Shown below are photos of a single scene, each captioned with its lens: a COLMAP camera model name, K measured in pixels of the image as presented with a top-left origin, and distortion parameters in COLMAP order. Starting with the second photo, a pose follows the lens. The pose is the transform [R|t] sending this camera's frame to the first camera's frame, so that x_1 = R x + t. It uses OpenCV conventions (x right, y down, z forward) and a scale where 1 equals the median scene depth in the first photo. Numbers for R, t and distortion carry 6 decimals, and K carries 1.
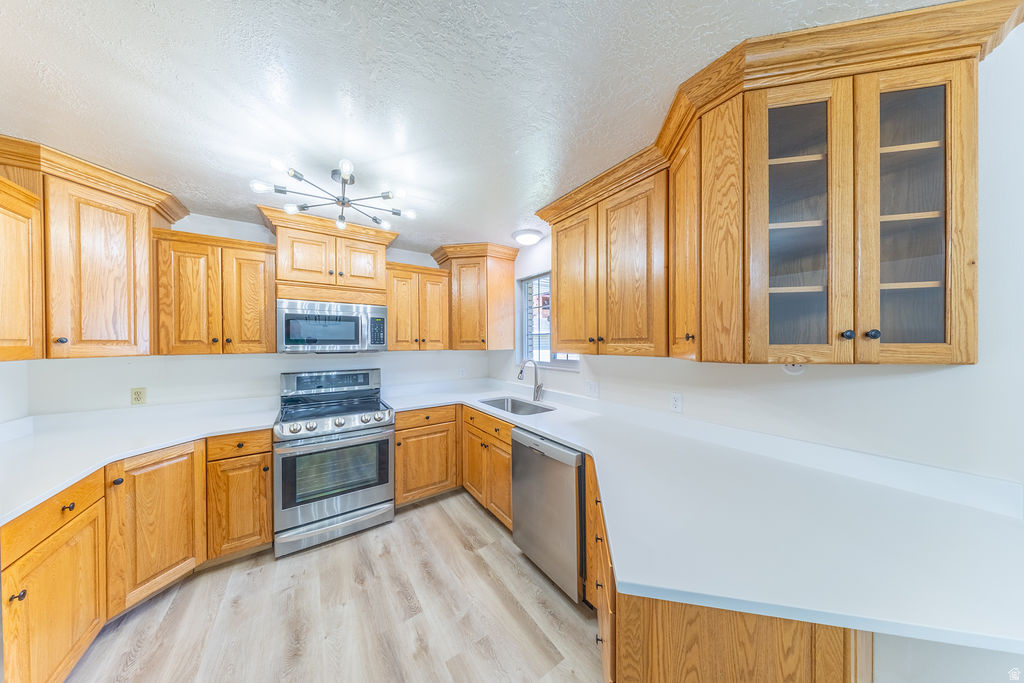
lens RADIAL K [[297.4, 0, 522.6], [0, 297.4, 342.2], [0, 0, 1]] dist [0.001885, -0.000764]
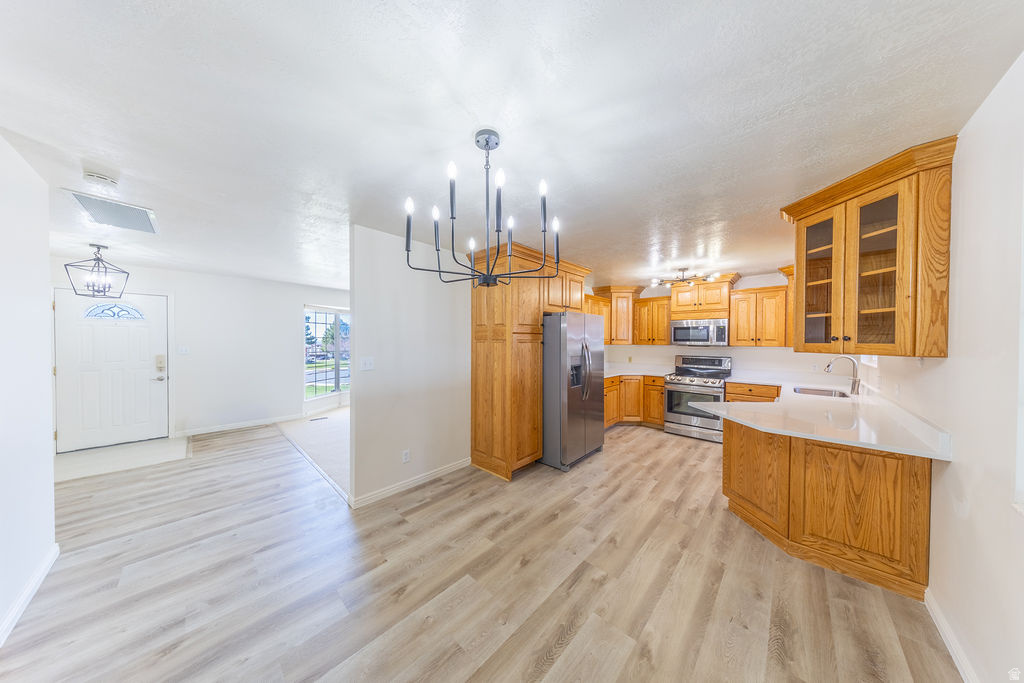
lens RADIAL K [[297.4, 0, 501.3], [0, 297.4, 345.0], [0, 0, 1]] dist [0.001885, -0.000764]
pose [[0.188346, 0.021432, -0.981869, 1.175013], [-0.003620, 0.999770, 0.021129, -0.007329], [0.982096, -0.000425, 0.188381, -0.684848]]
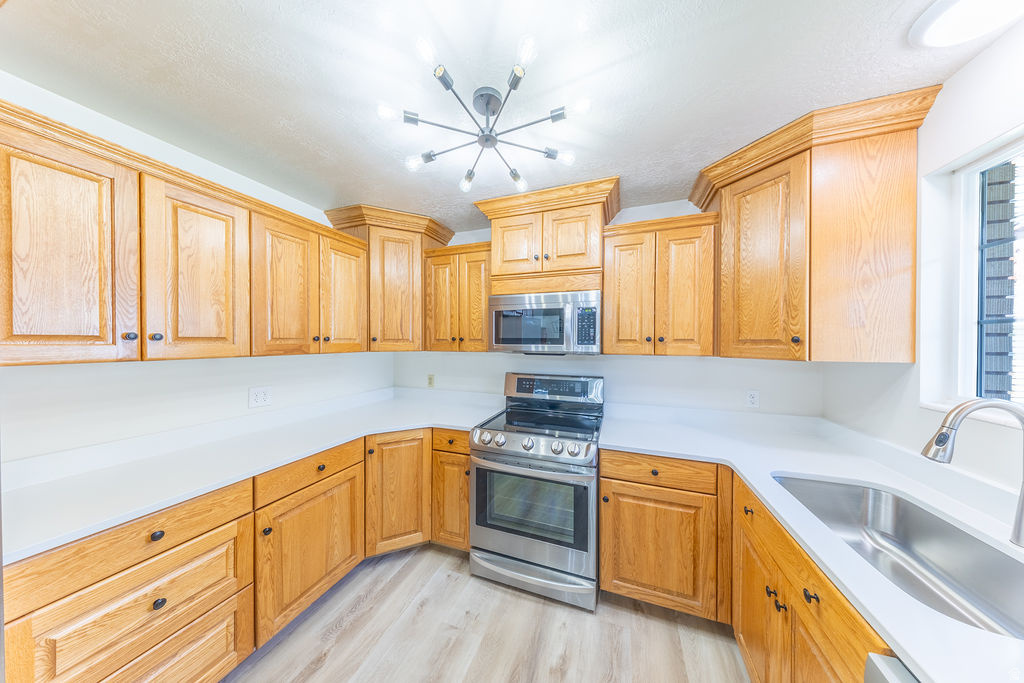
lens RADIAL K [[297.4, 0, 507.1], [0, 297.4, 343.7], [0, 0, 1]] dist [0.001885, -0.000764]
pose [[0.554435, 0.012435, -0.832134, 0.000620], [-0.005181, 0.999921, 0.011491, -0.003064], [0.832211, -0.002060, 0.554456, 0.550709]]
